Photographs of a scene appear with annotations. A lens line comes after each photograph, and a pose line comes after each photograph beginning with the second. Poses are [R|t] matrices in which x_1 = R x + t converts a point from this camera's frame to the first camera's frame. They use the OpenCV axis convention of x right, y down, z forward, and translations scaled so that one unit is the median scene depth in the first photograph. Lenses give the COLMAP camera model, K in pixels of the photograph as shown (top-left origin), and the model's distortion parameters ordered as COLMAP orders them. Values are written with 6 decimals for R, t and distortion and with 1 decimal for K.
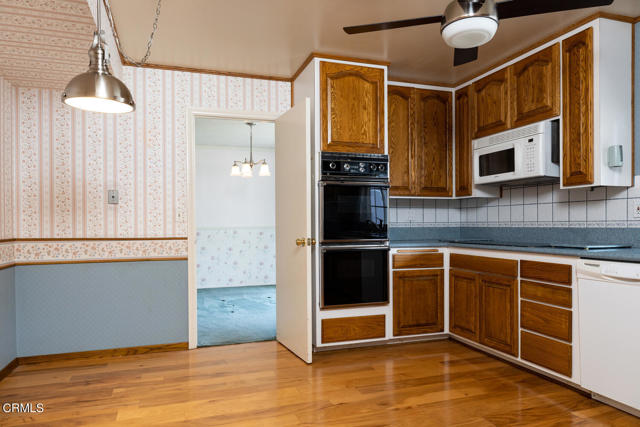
lens RADIAL K [[431.0, 0, 317.4], [0, 431.0, 227.9], [0, 0, 1]] dist [0.012566, -0.000583]
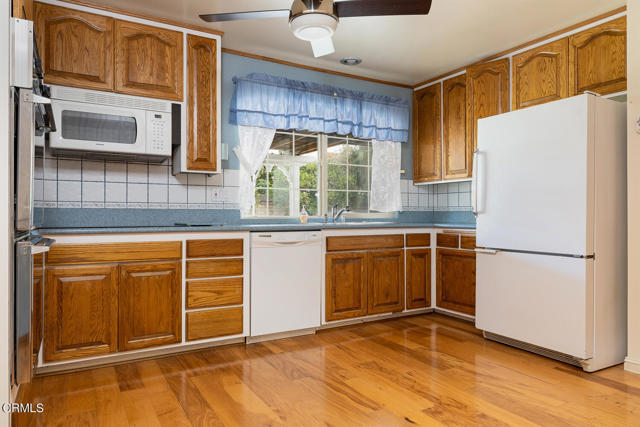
lens RADIAL K [[431.0, 0, 320.5], [0, 431.0, 211.1], [0, 0, 1]] dist [0.012566, -0.000583]
pose [[-0.204985, 0.011000, 0.978703, -0.546392], [0.005709, 0.999933, -0.010043, 0.019708], [-0.978749, 0.003529, -0.205034, 0.903344]]
